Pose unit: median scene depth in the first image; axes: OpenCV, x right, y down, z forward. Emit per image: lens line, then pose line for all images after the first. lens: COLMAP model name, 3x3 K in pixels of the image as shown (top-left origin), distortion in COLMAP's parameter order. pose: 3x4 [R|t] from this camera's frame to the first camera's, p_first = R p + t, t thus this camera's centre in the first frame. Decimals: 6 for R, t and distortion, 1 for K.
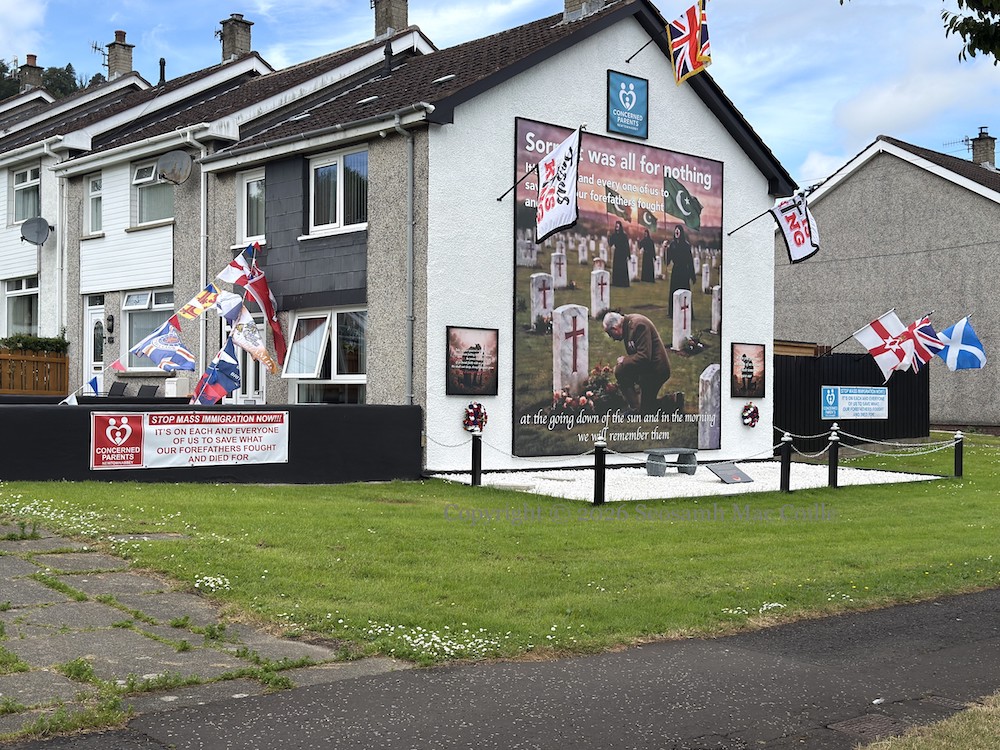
lens RADIAL K [[1224.8, 0, 500.0], [0, 1224.8, 375.0], [0, 0, 1]] dist [0.170399, -0.069724]
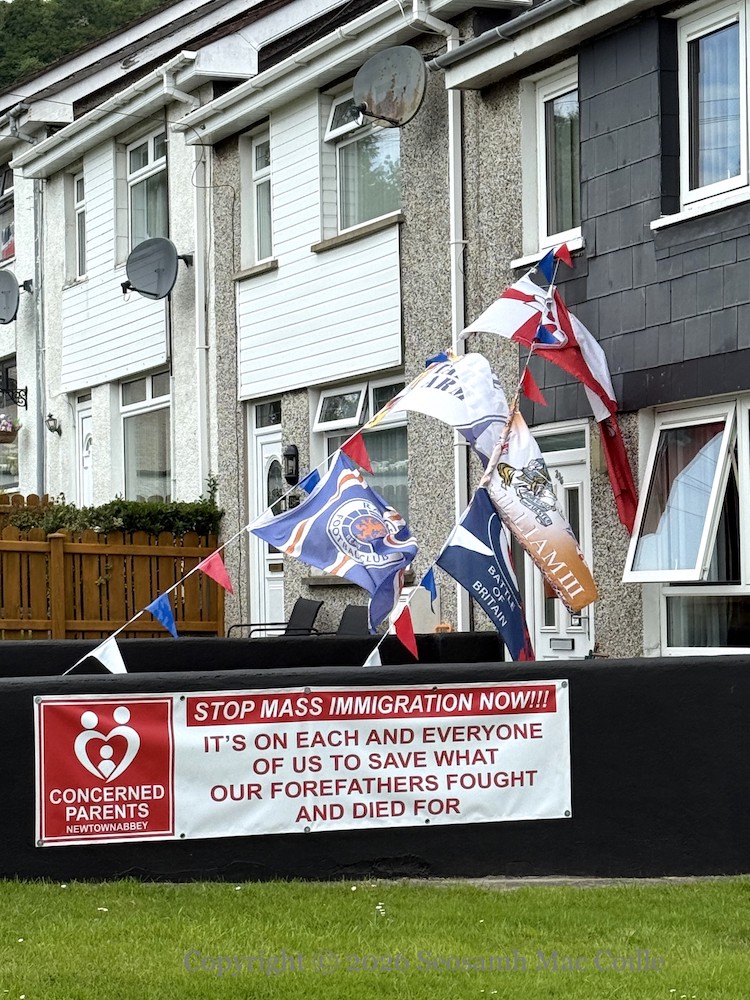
lens RADIAL K [[2558.8, 0, 375.0], [0, 2558.8, 500.0], [0, 0, 1]] dist [0.155136, 0.586296]
pose [[0.934076, -0.040240, -0.354800, 0.040772], [0.032675, 0.999093, -0.027292, -0.004324], [0.355576, 0.013900, 0.934544, 0.215776]]
